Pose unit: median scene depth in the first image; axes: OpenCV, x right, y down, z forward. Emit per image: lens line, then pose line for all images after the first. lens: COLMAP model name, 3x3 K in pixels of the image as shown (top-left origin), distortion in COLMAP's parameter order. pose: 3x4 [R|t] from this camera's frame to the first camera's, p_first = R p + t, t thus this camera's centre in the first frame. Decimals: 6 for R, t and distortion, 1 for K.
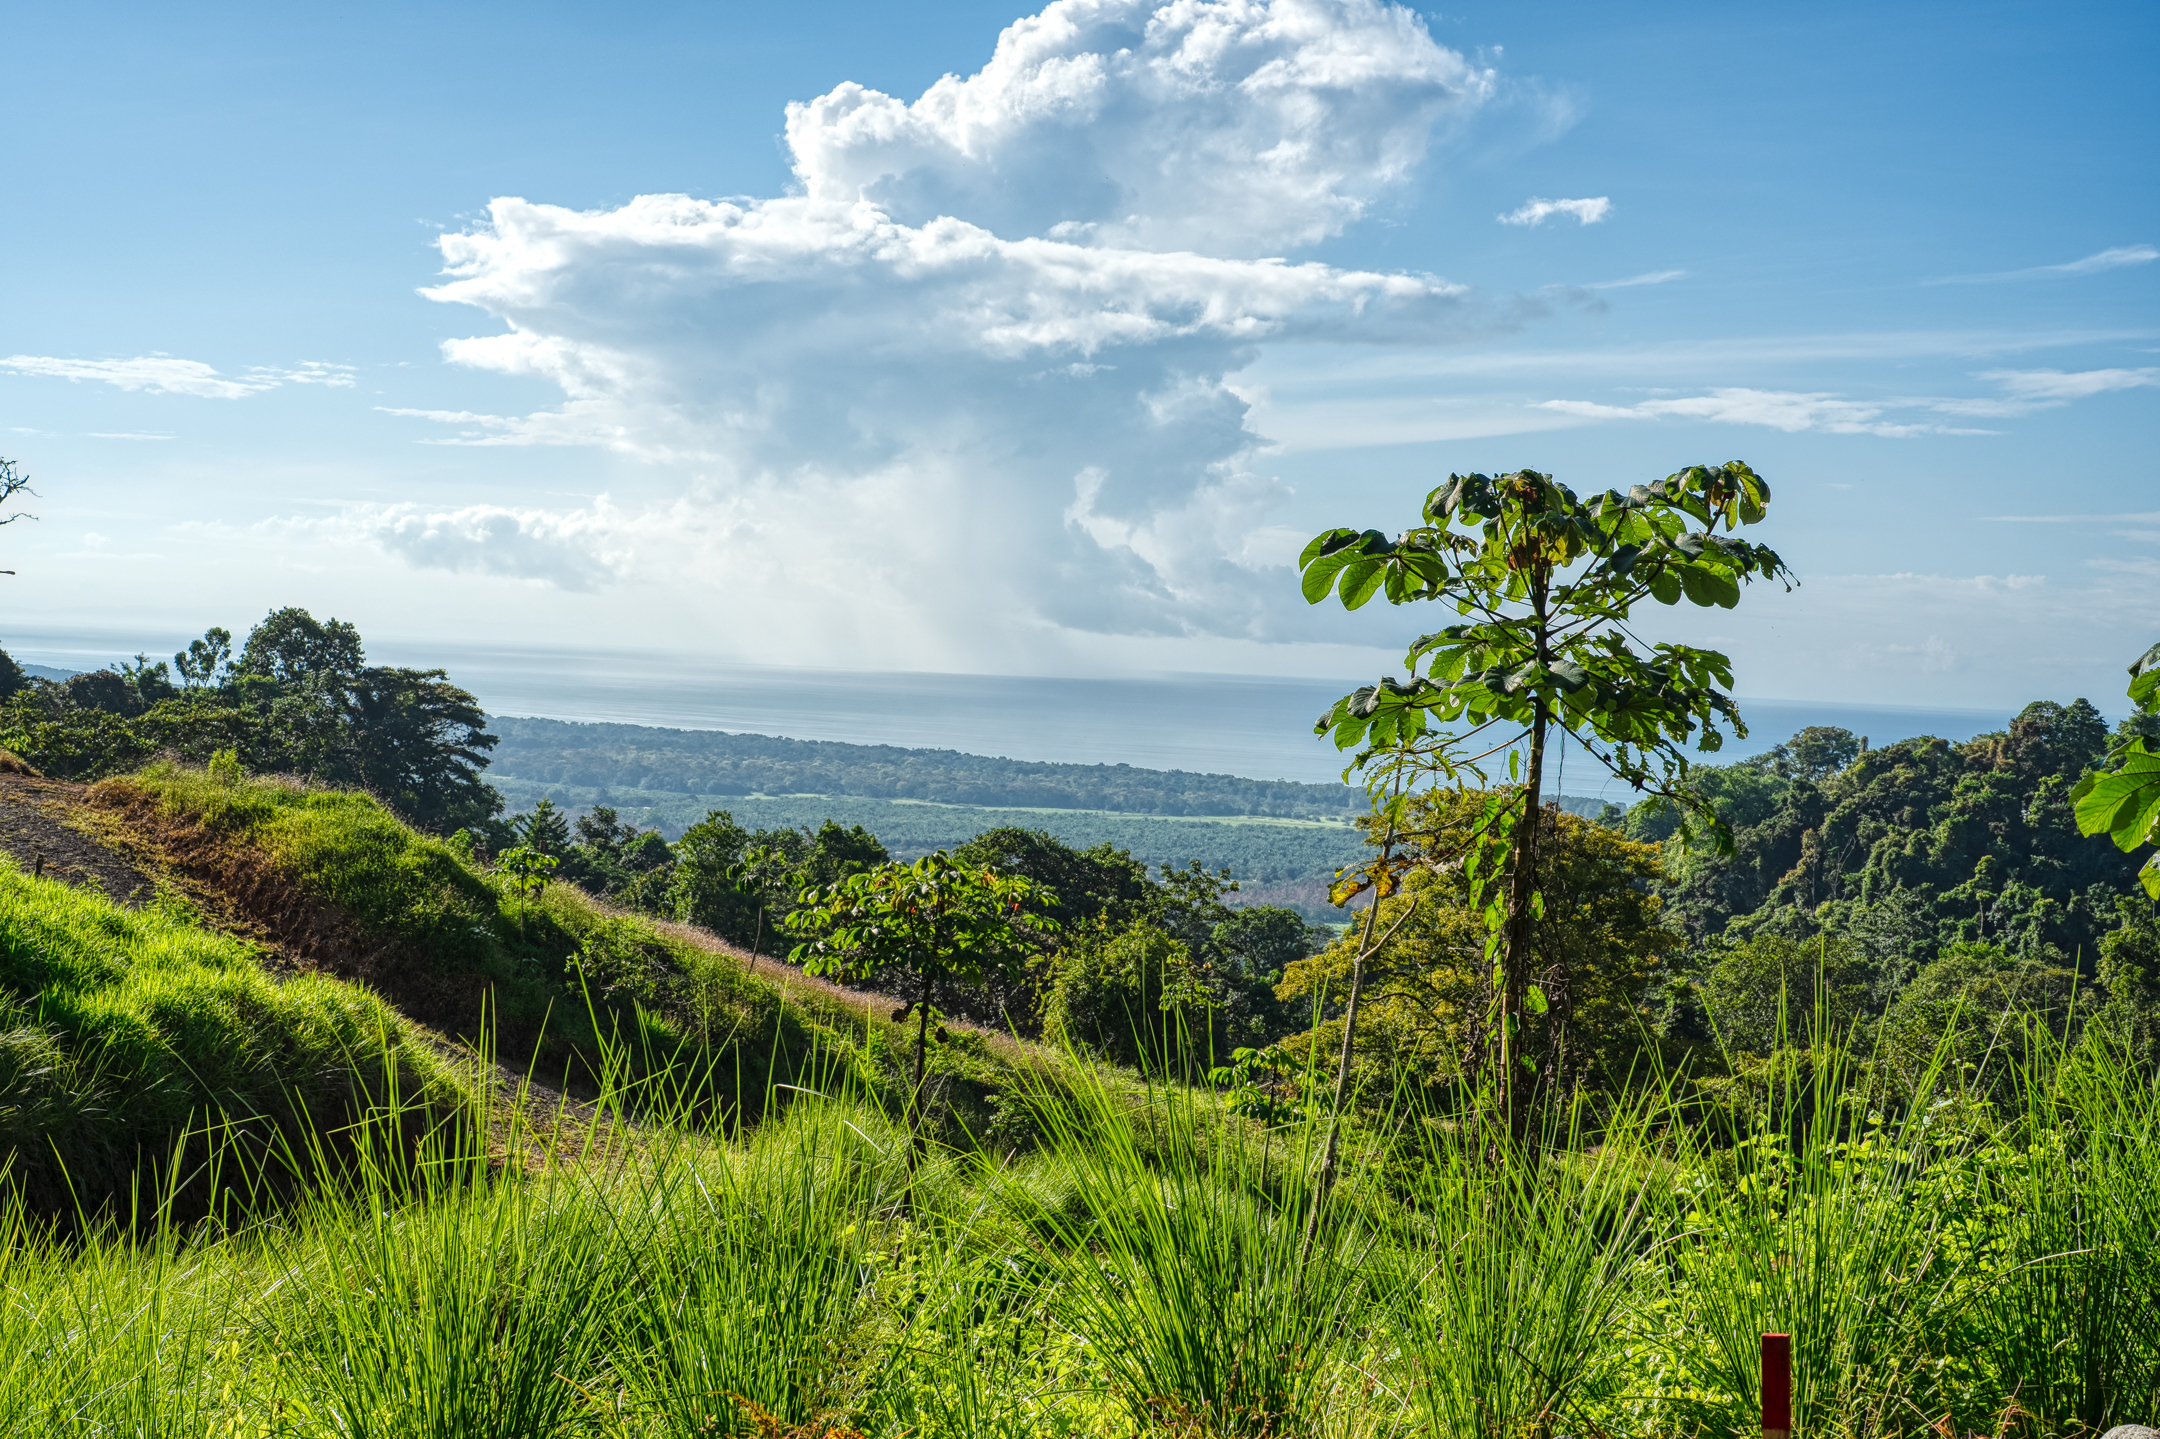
lens RADIAL K [[2981.4, 0, 1065.9], [0, 2981.4, 721.8], [0, 0, 1]] dist [0.010095, 0.000000]
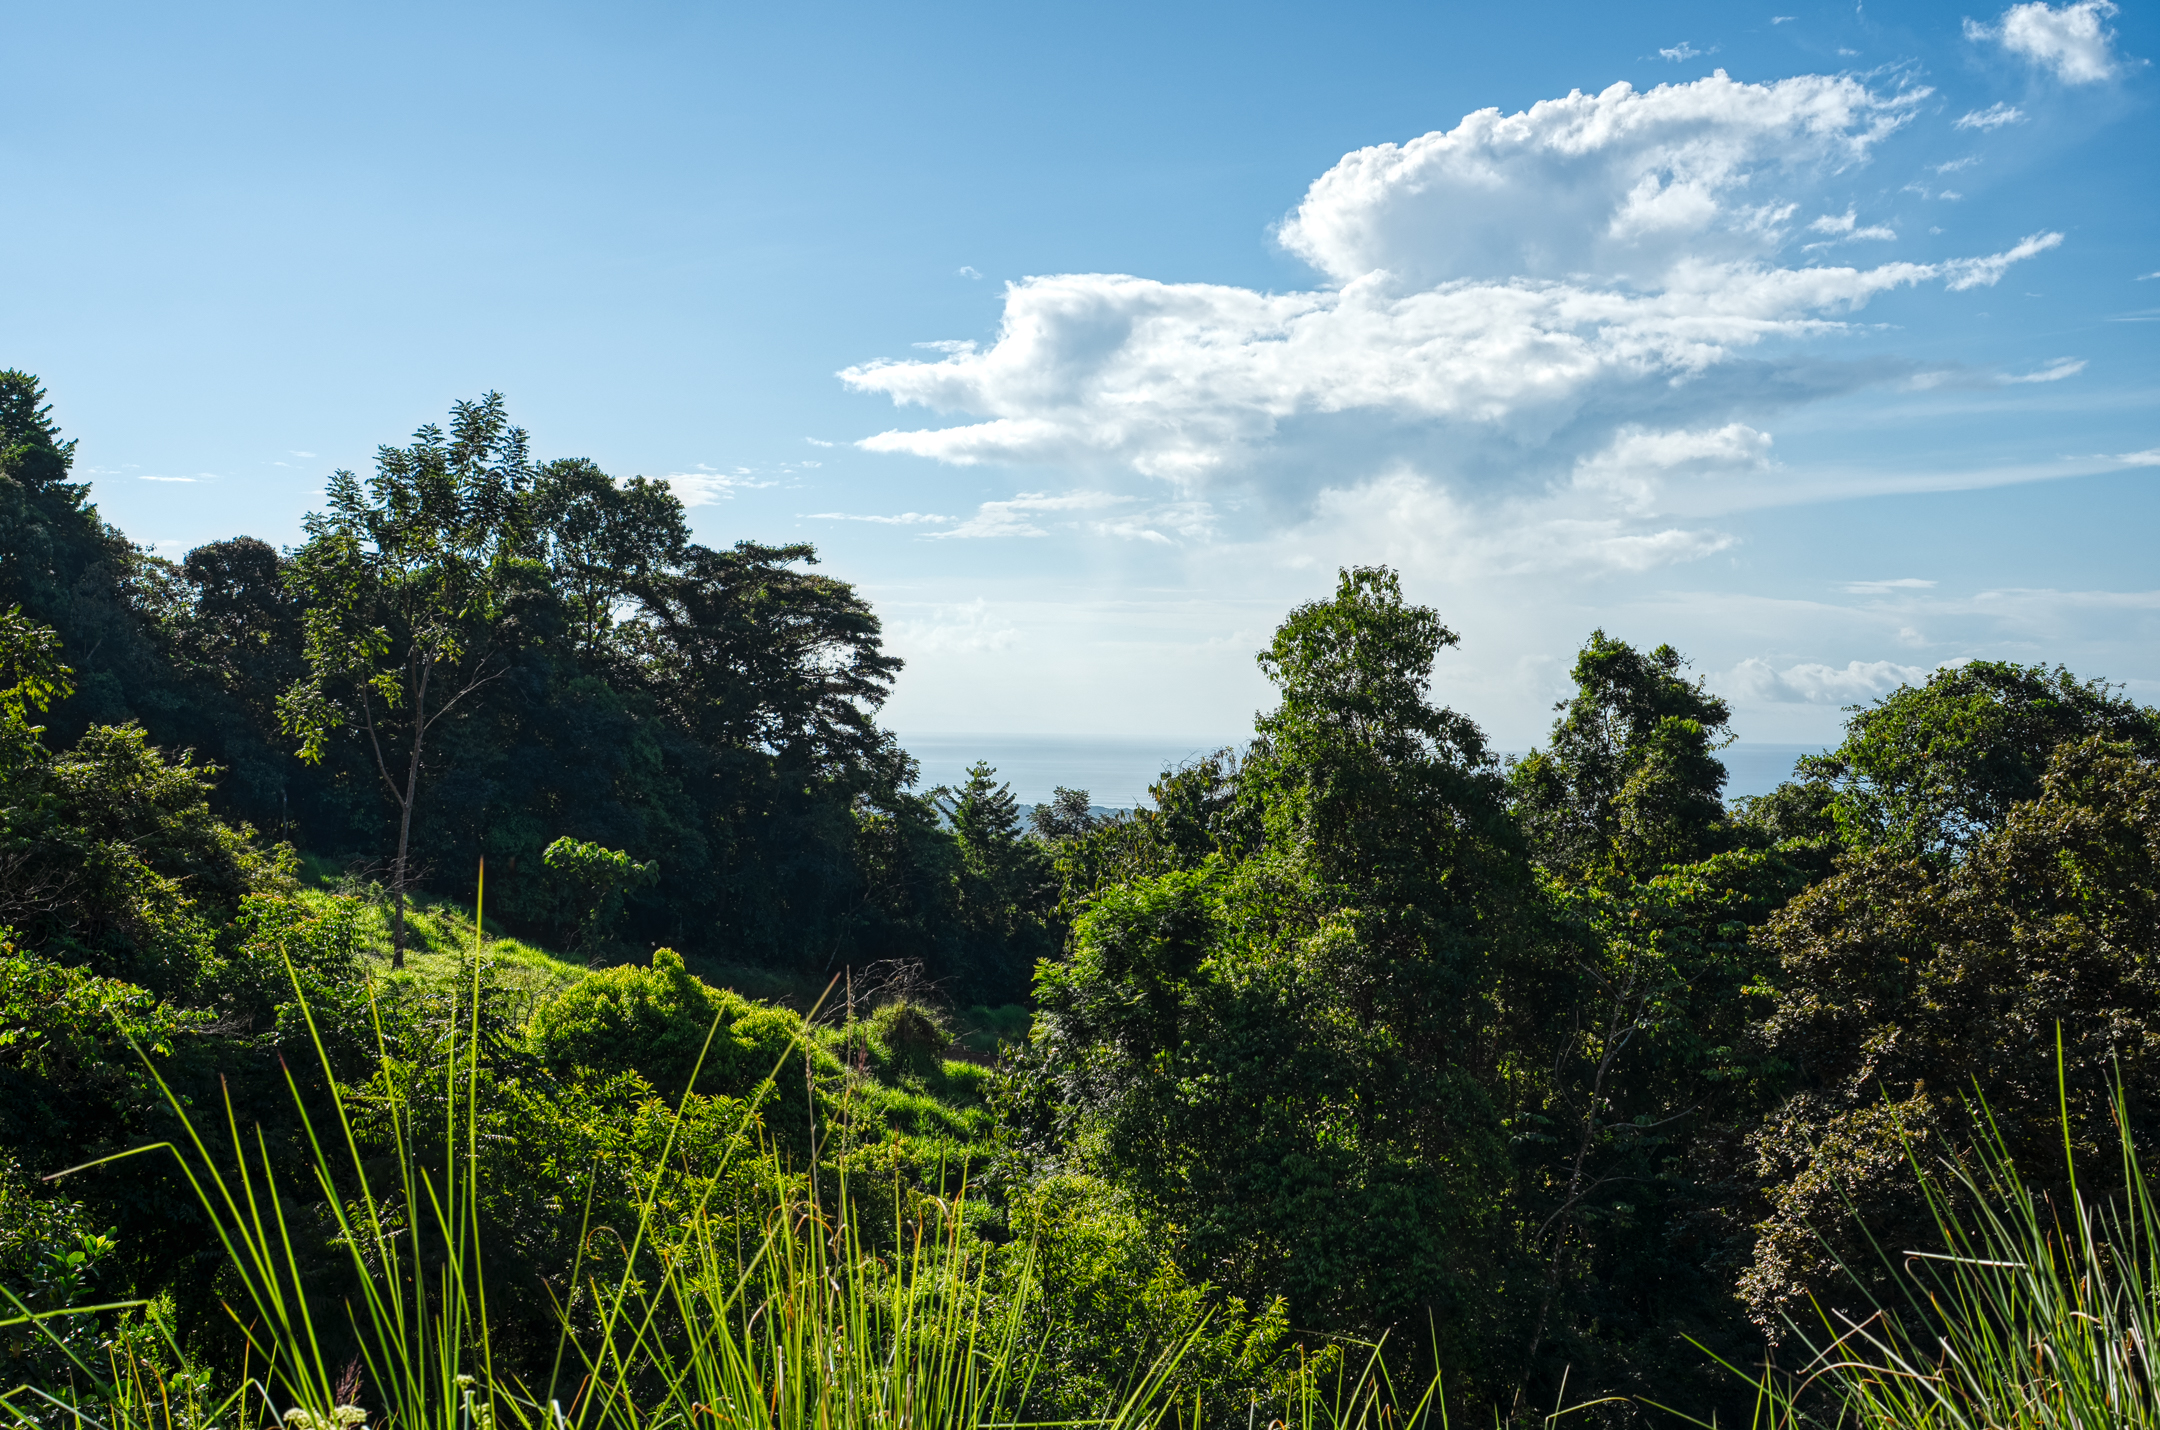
lens RADIAL K [[2981.4, 0, 1123.7], [0, 2981.4, 753.9], [0, 0, 1]] dist [0.010095, 0.000000]
pose [[0.990699, -0.030311, -0.132656, -0.031222], [0.028113, 0.999435, -0.018410, 0.019339], [0.133139, 0.014510, 0.990991, 0.195223]]
